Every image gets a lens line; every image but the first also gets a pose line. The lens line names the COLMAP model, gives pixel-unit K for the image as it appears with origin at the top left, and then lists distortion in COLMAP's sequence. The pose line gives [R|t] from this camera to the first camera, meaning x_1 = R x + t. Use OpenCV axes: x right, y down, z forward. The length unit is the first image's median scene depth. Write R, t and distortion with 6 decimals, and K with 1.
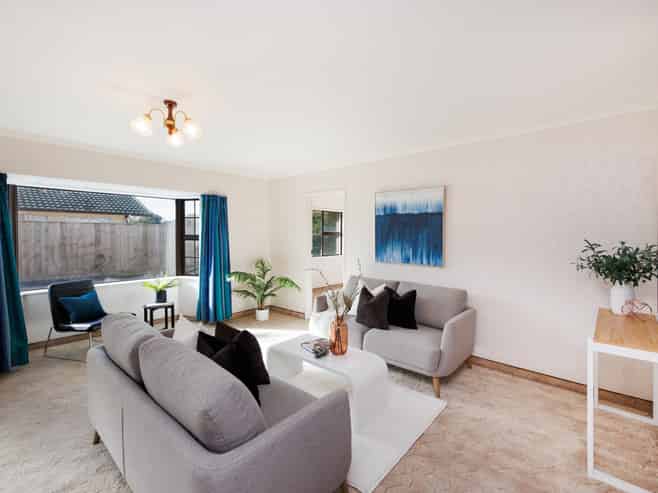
lens RADIAL K [[299.2, 0, 326.3], [0, 299.2, 245.4], [0, 0, 1]] dist [0.016320, 0.000243]
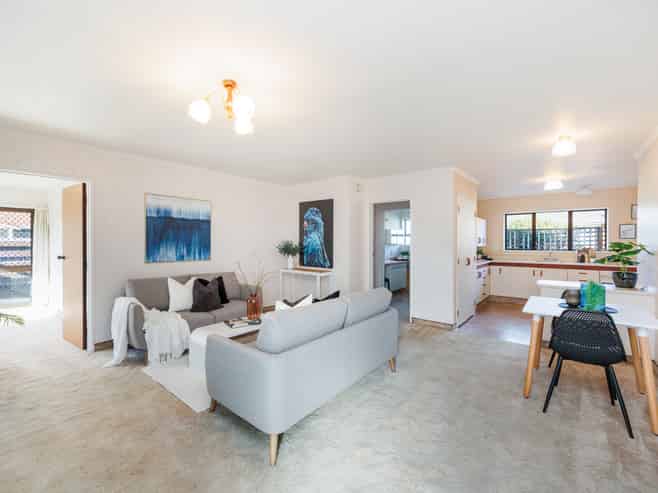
lens RADIAL K [[299.2, 0, 326.3], [0, 299.2, 245.4], [0, 0, 1]] dist [0.016320, 0.000243]
pose [[-0.069819, -0.014856, 0.997449, -0.966734], [0.038900, 0.999088, 0.017604, 0.002410], [-0.996801, 0.040030, -0.069177, 0.527705]]
